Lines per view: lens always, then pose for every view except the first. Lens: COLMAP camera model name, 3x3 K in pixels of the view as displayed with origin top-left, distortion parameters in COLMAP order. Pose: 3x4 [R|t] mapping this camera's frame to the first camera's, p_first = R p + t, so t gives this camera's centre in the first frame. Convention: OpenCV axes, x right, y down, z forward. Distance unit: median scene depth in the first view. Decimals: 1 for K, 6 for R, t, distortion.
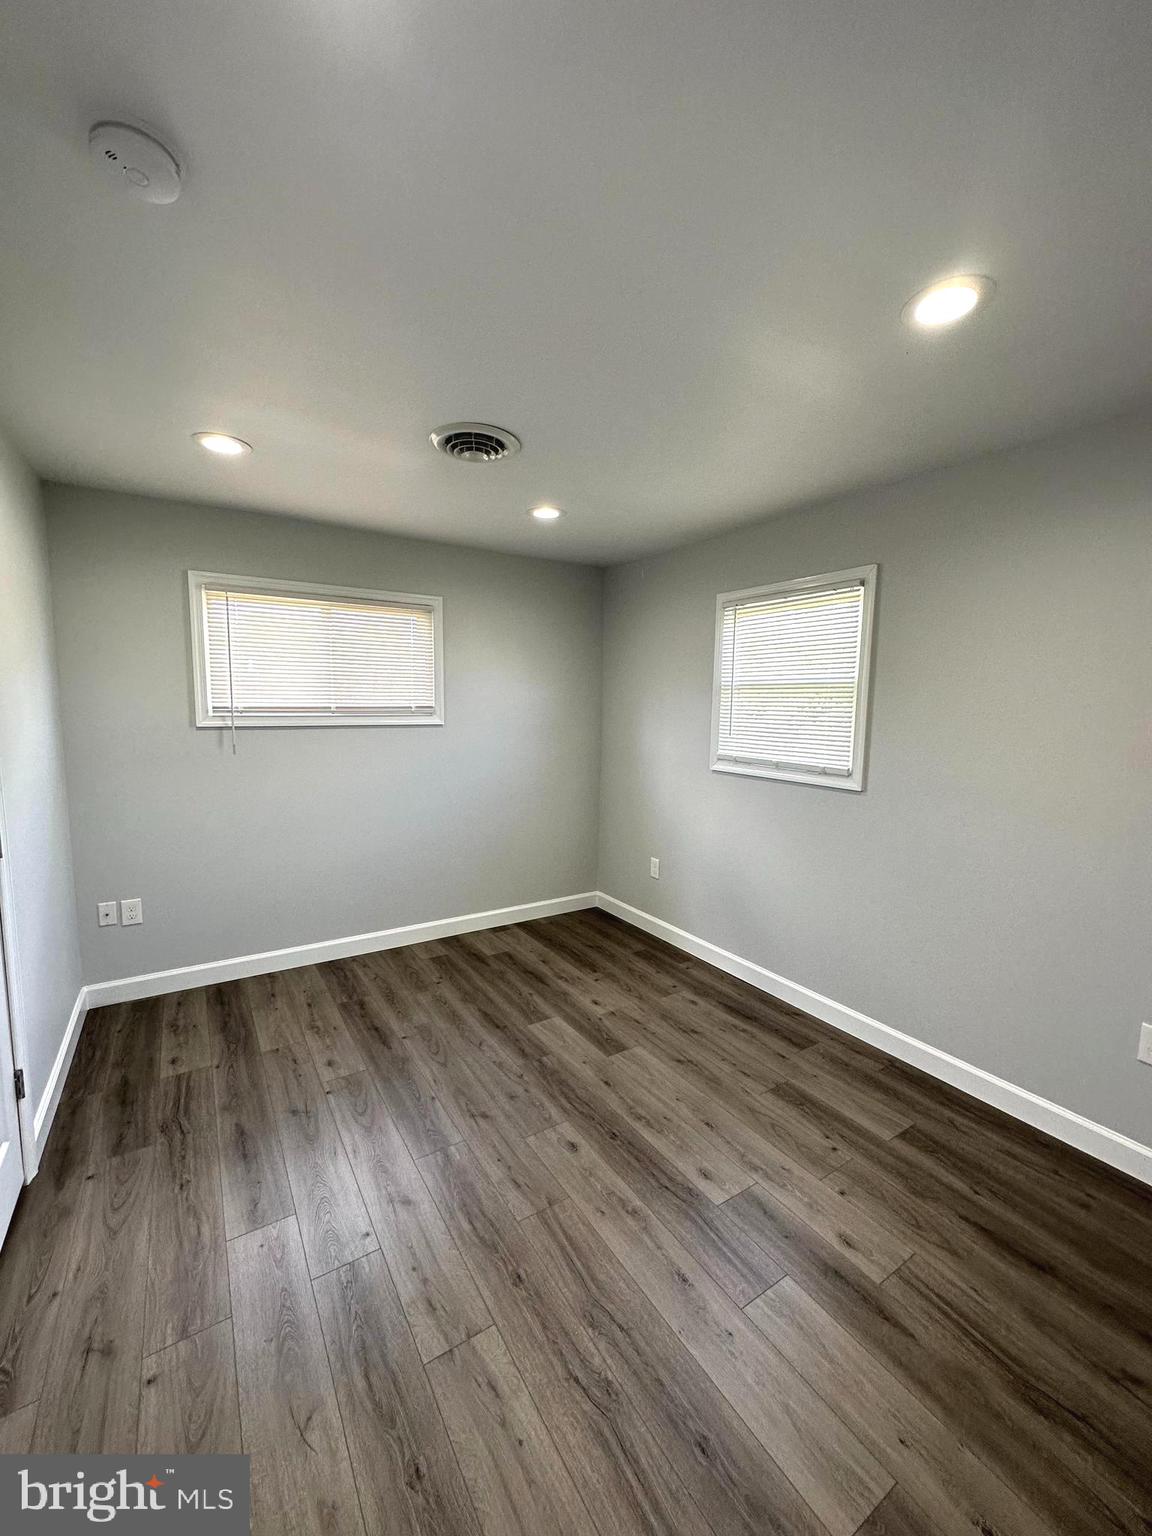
lens RADIAL K [[610.9, 0, 575.1], [0, 610.9, 767.0], [0, 0, 1]] dist [-0.001544, 0.000808]
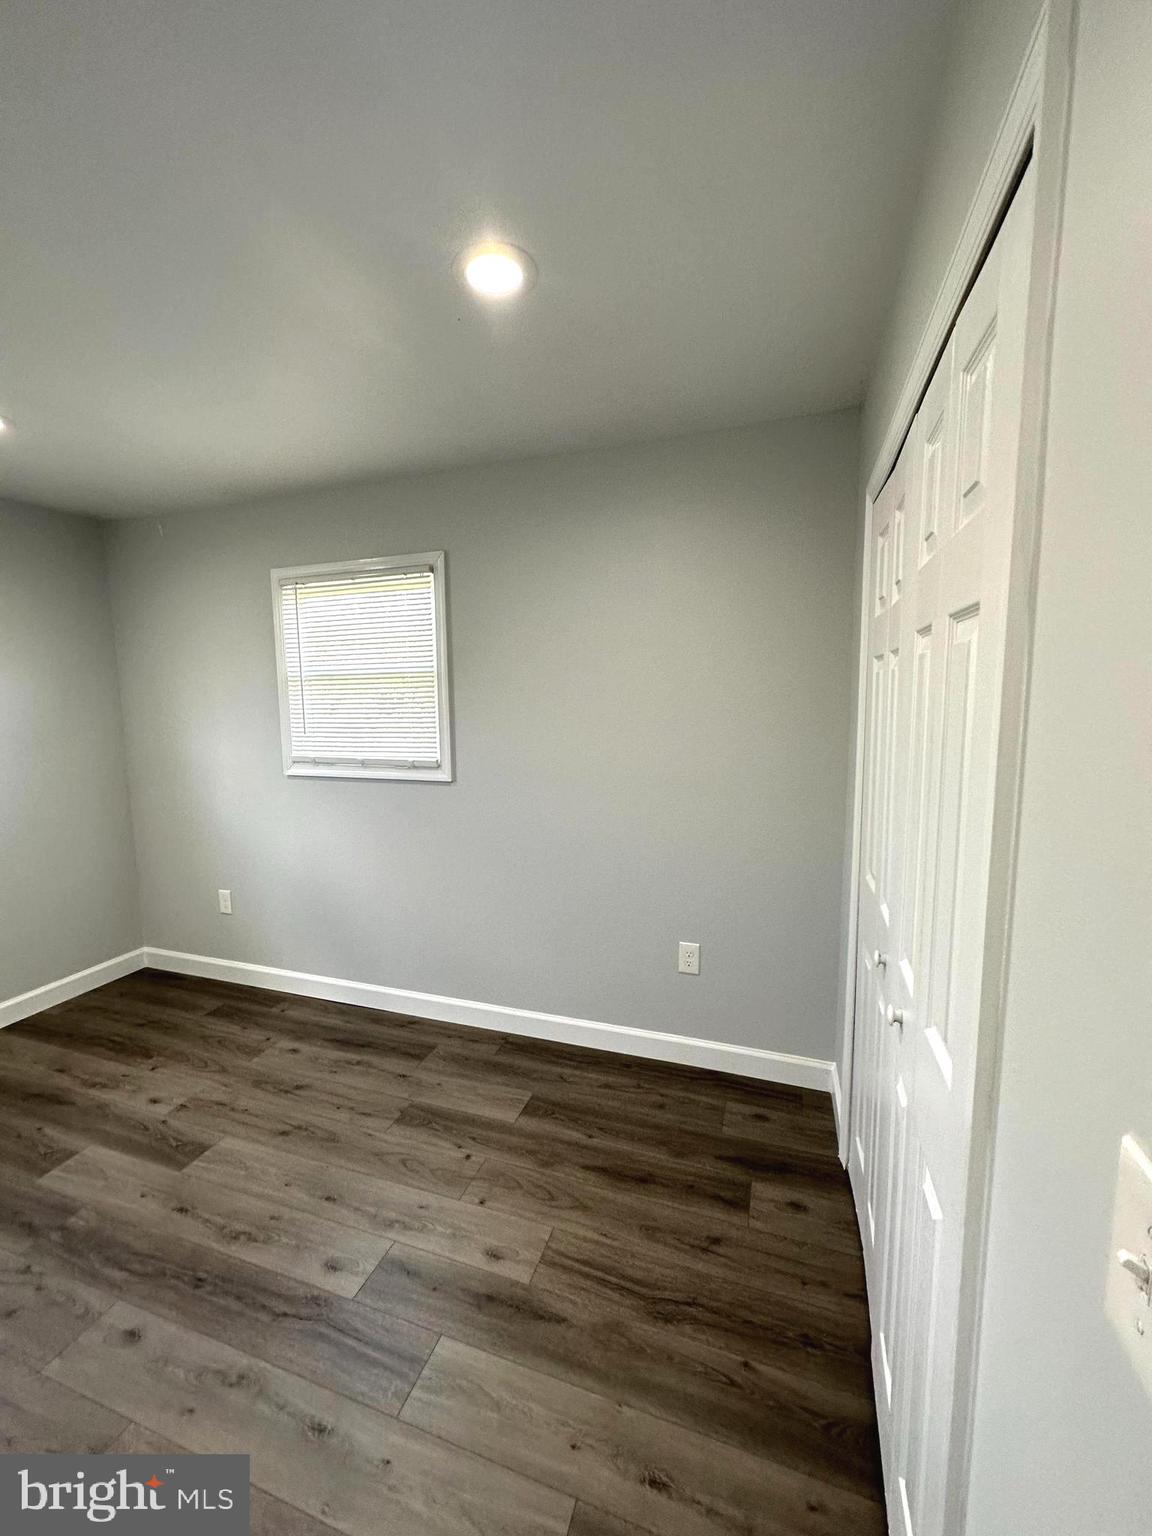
lens RADIAL K [[610.9, 0, 576.2], [0, 610.9, 770.9], [0, 0, 1]] dist [-0.001544, 0.000808]
pose [[0.784312, -0.098103, 0.612560, 0.028102], [0.090686, 0.994941, 0.043229, -0.002518], [-0.613702, 0.021645, 0.789241, 0.118552]]
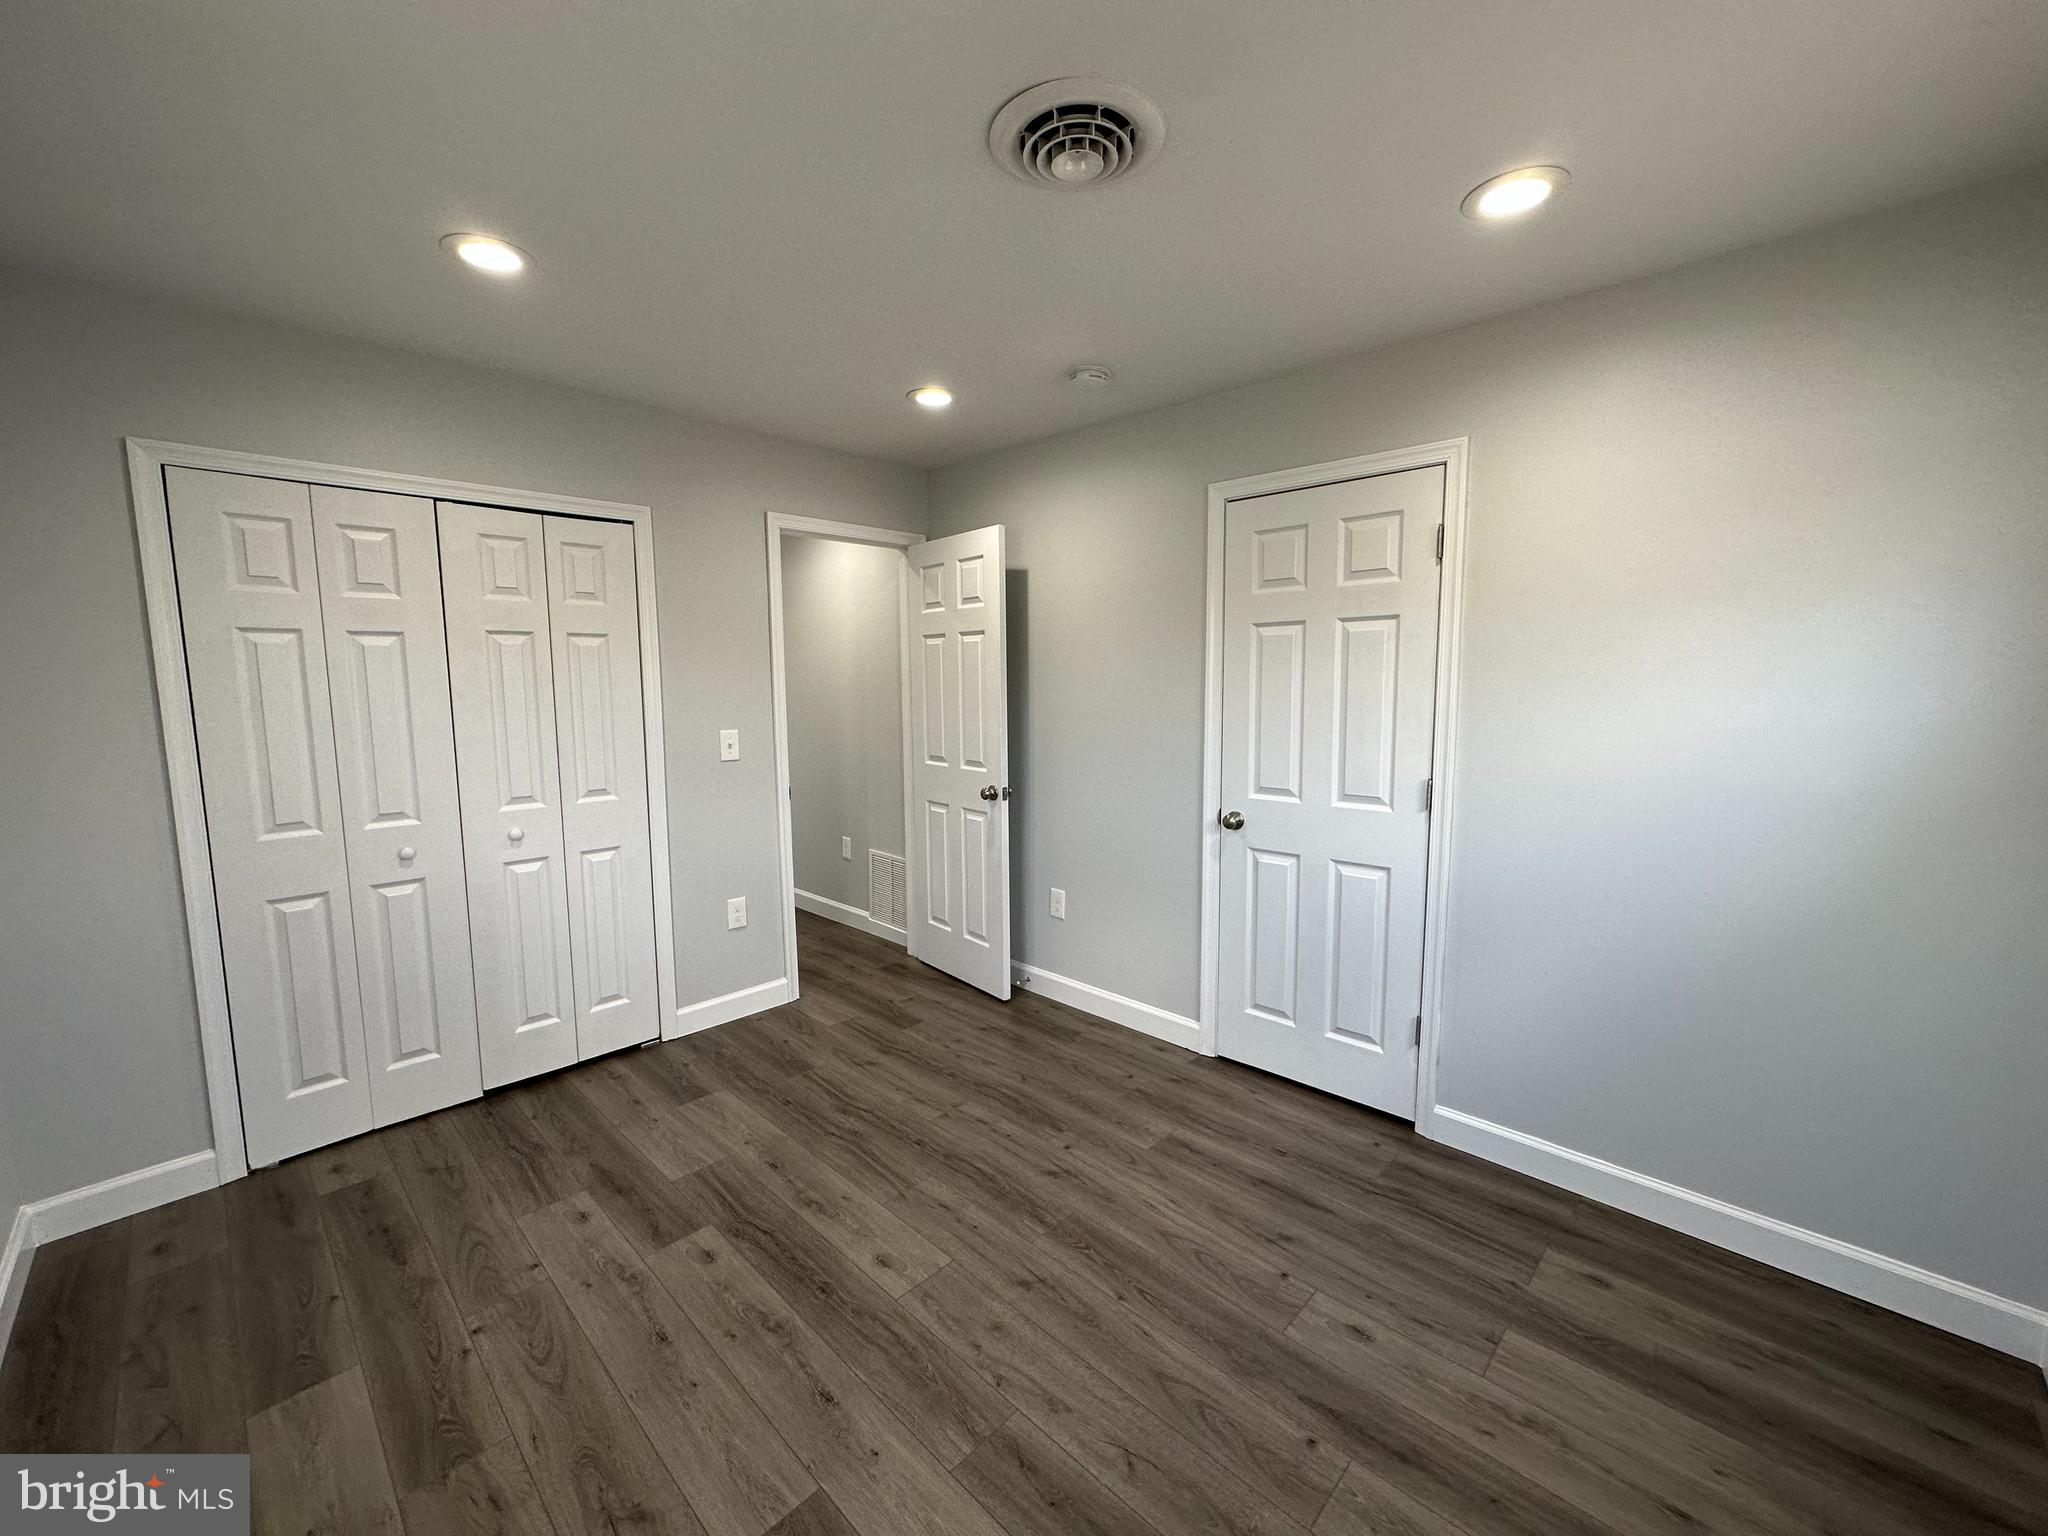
lens RADIAL K [[814.6, 0, 1022.7], [0, 814.6, 768.2], [0, 0, 1]] dist [-0.001544, 0.000808]
pose [[-0.972879, 0.016819, -0.230702, 0.045326], [-0.034317, 0.975821, 0.215858, -0.156156], [0.228755, 0.217921, -0.948779, 1.707207]]
